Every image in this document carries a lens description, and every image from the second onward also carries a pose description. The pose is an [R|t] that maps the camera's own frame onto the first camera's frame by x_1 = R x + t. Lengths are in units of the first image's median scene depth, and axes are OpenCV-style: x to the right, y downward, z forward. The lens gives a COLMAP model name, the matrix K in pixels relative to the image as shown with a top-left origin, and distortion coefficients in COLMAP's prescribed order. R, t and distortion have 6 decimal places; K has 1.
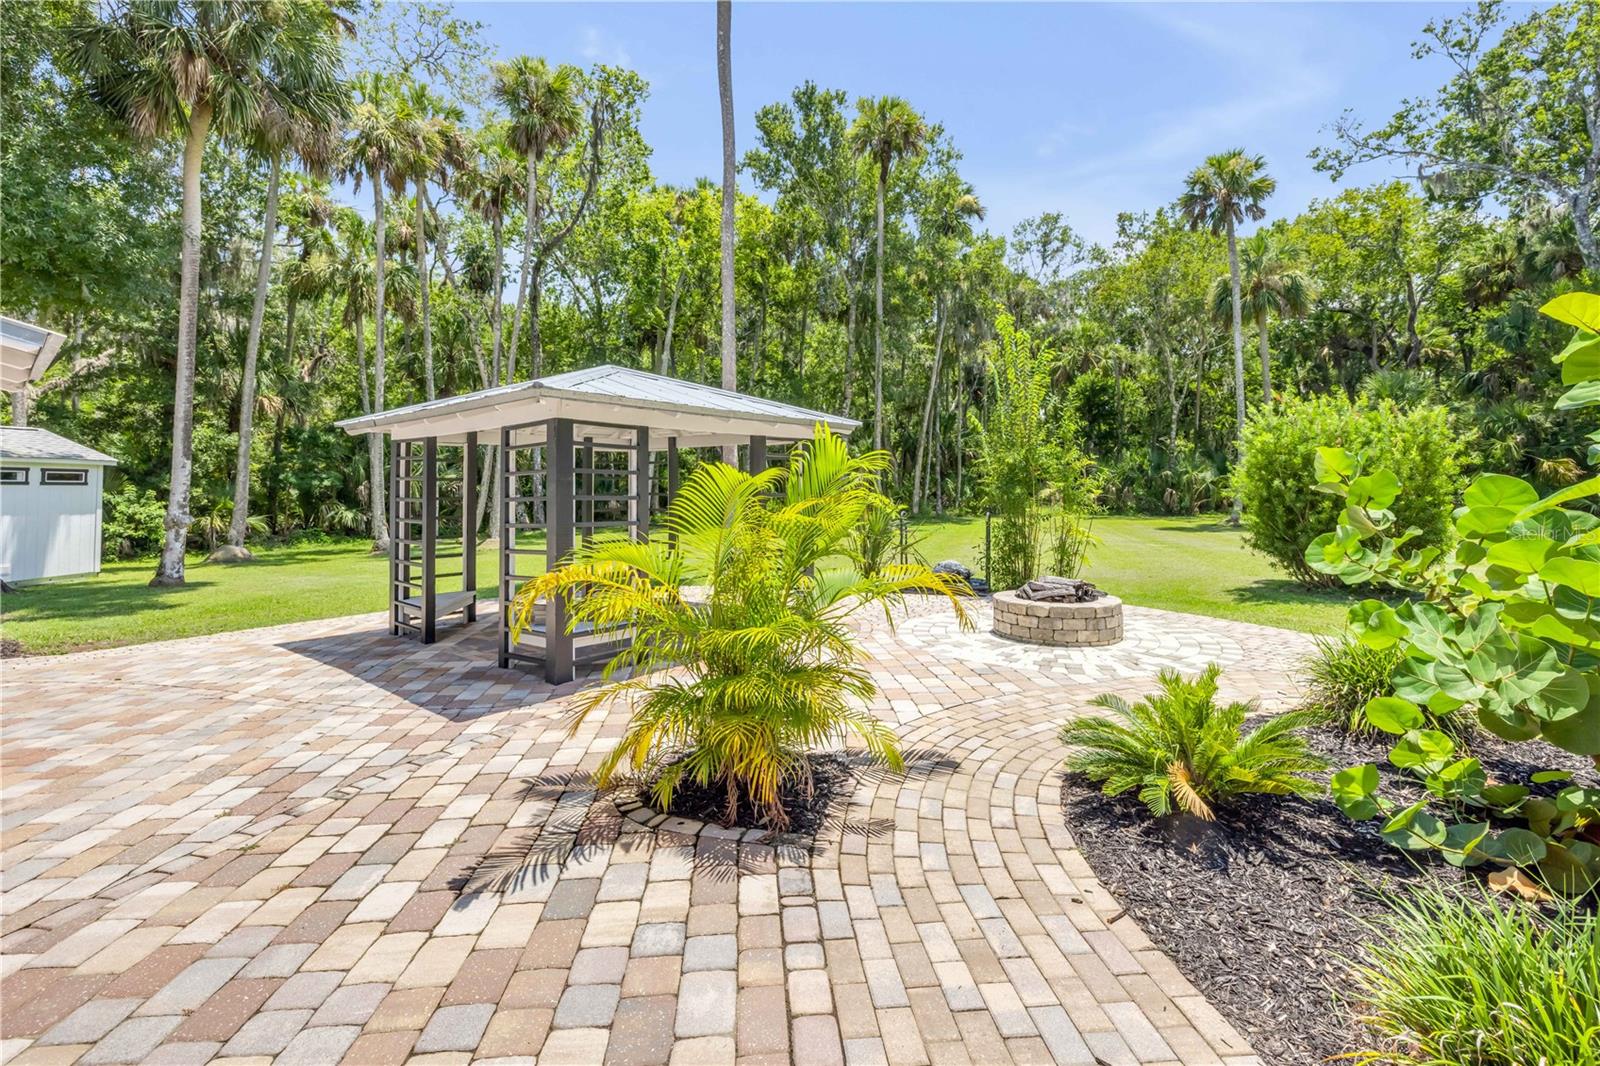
lens RADIAL K [[702.4, 0, 802.1], [0, 702.4, 459.9], [0, 0, 1]] dist [-0.000326, -0.000805]
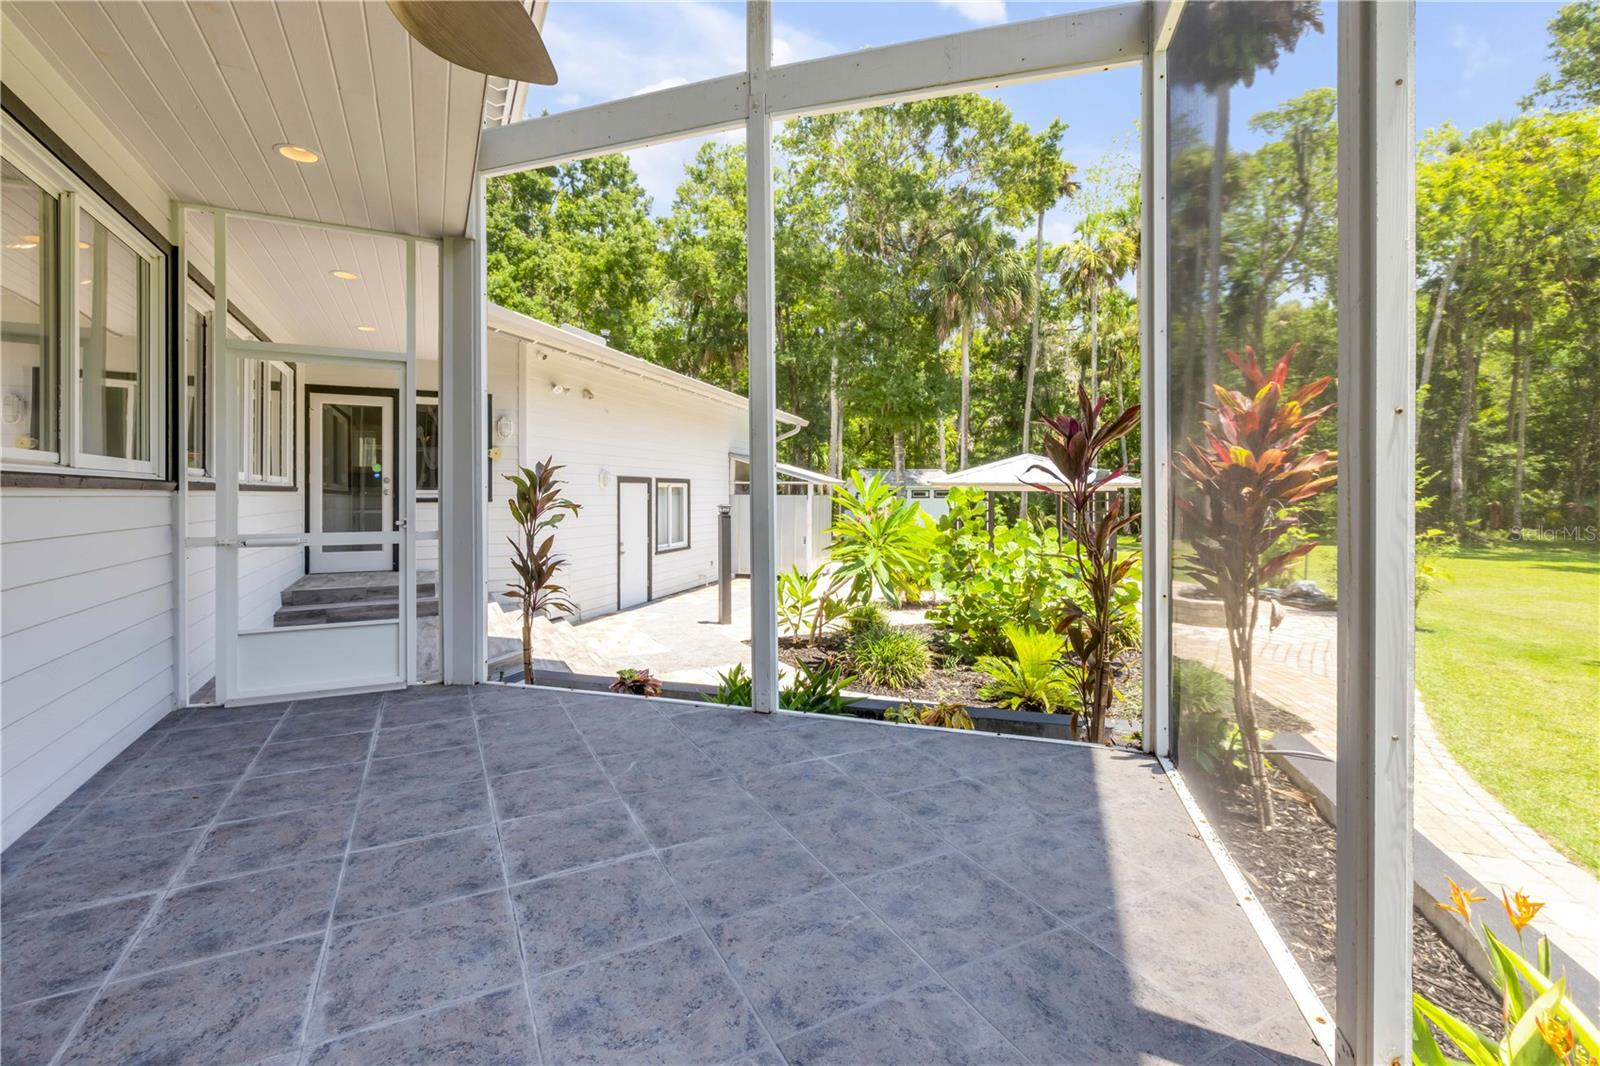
lens RADIAL K [[691.2, 0, 784.8], [0, 691.2, 490.8], [0, 0, 1]] dist [0.000568, 0.000093]
pose [[0.371927, 0.008908, -0.928219, 0.412303], [0.037682, 0.998985, 0.024687, -0.033821], [0.927497, -0.044159, 0.371214, -0.115308]]
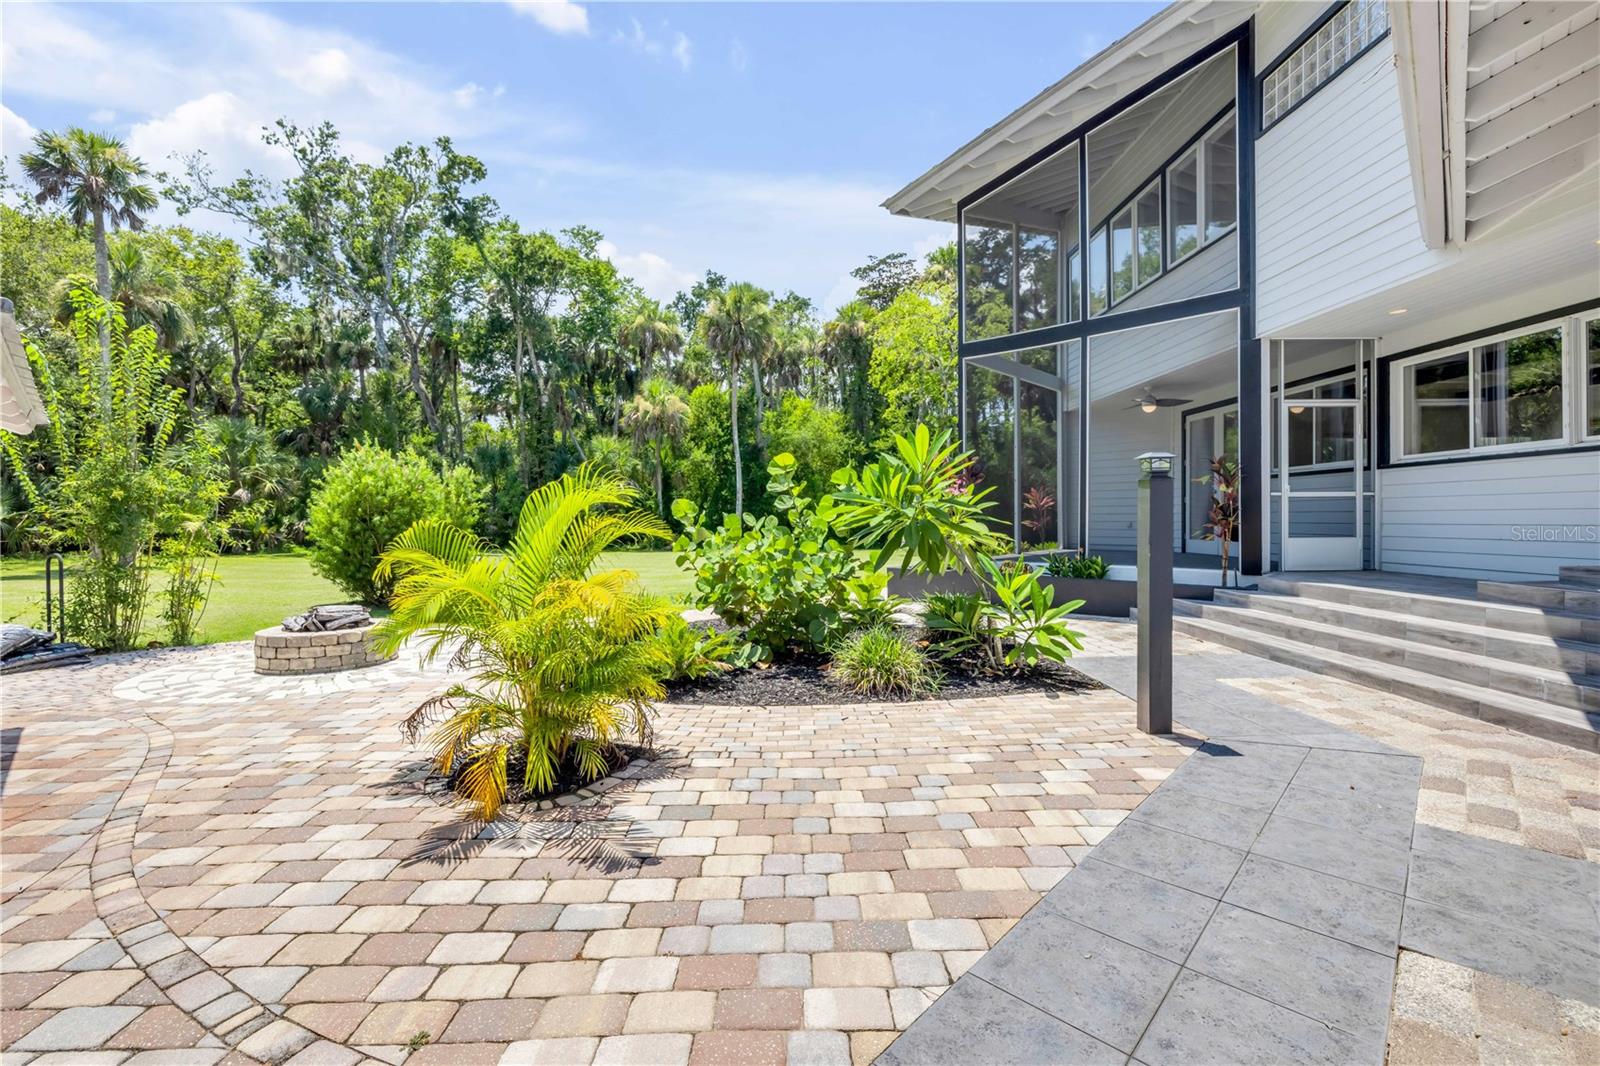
lens RADIAL K [[673.5, 0, 786.1], [0, 673.5, 511.2], [0, 0, 1]] dist [0.022365, 0.000066]
pose [[0.091379, 0.025711, 0.995484, -0.153136], [-0.042965, 0.998838, -0.021854, 0.005131], [-0.994889, -0.040774, 0.092377, 0.065822]]
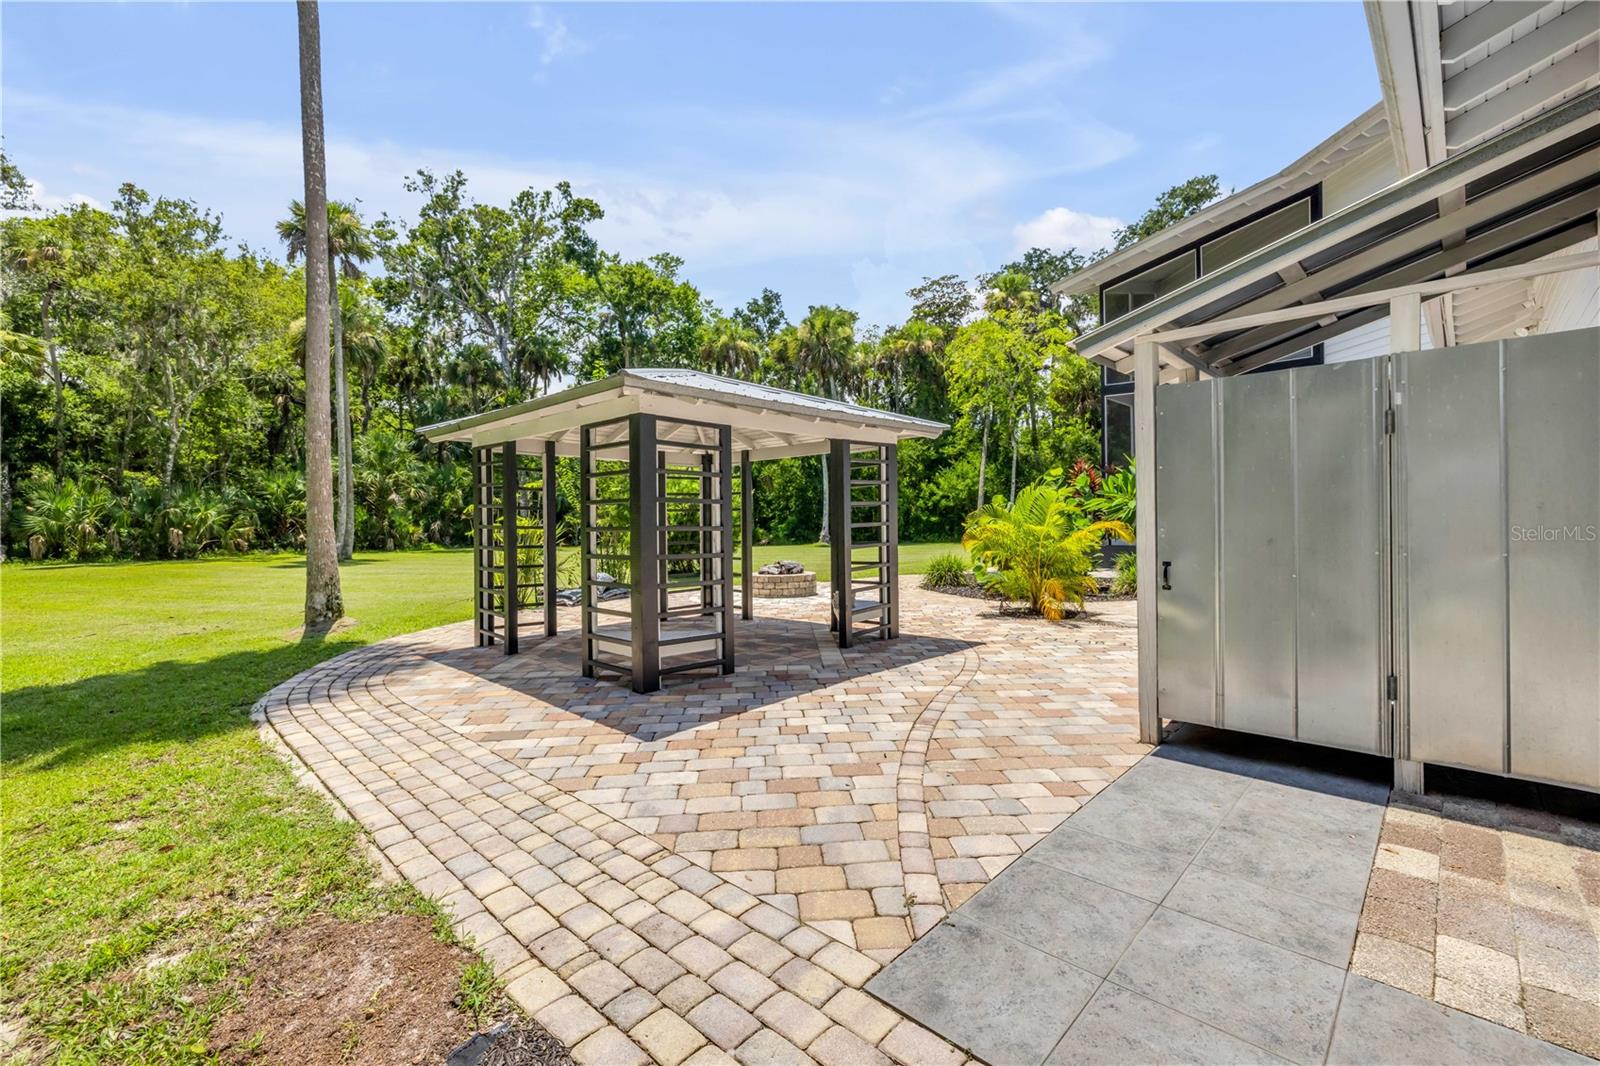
lens RADIAL K [[672.4, 0, 796.9], [0, 672.4, 527.6], [0, 0, 1]] dist [-0.001270, -0.000639]
pose [[0.077978, 0.001734, 0.996954, -0.349416], [-0.032215, 0.999481, 0.000781, 0.020237], [-0.996434, -0.032178, 0.077993, 0.230691]]
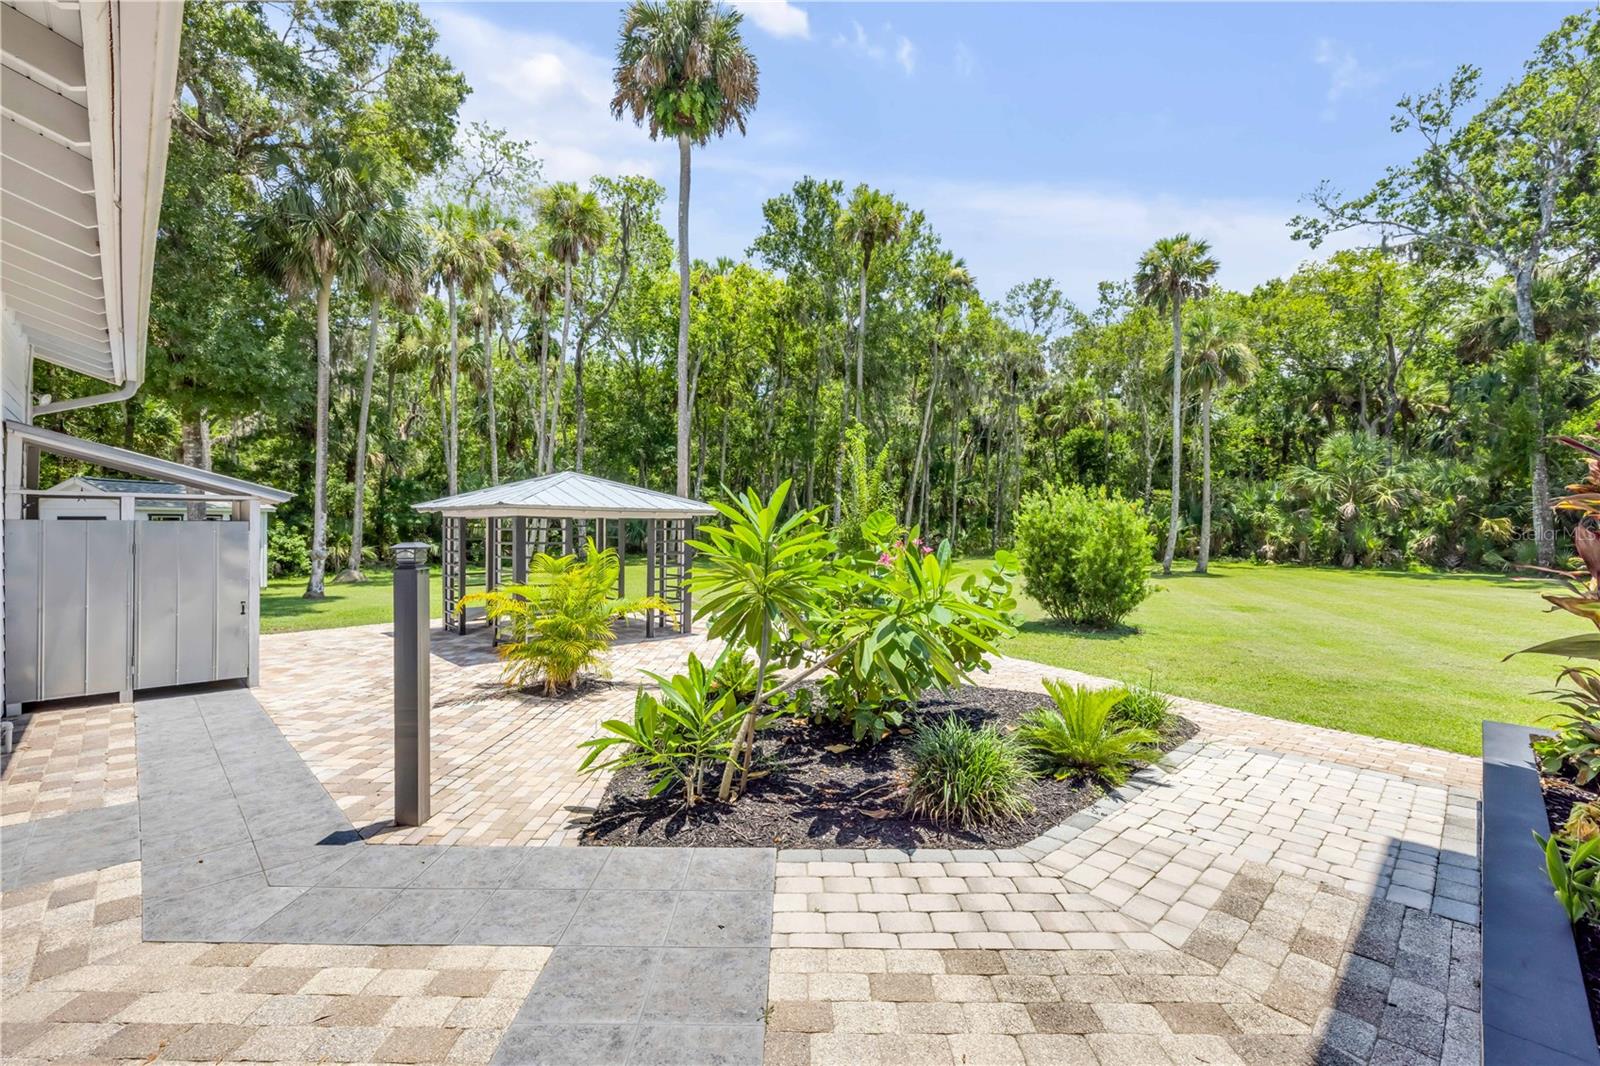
lens RADIAL K [[679.9, 0, 784.0], [0, 679.9, 527.5], [0, 0, 1]] dist [-0.004915, -0.000178]
pose [[0.994030, 0.018766, -0.107481, 0.119744], [-0.013113, 0.998505, 0.053063, -0.031086], [0.108316, -0.051337, 0.992790, -0.158550]]
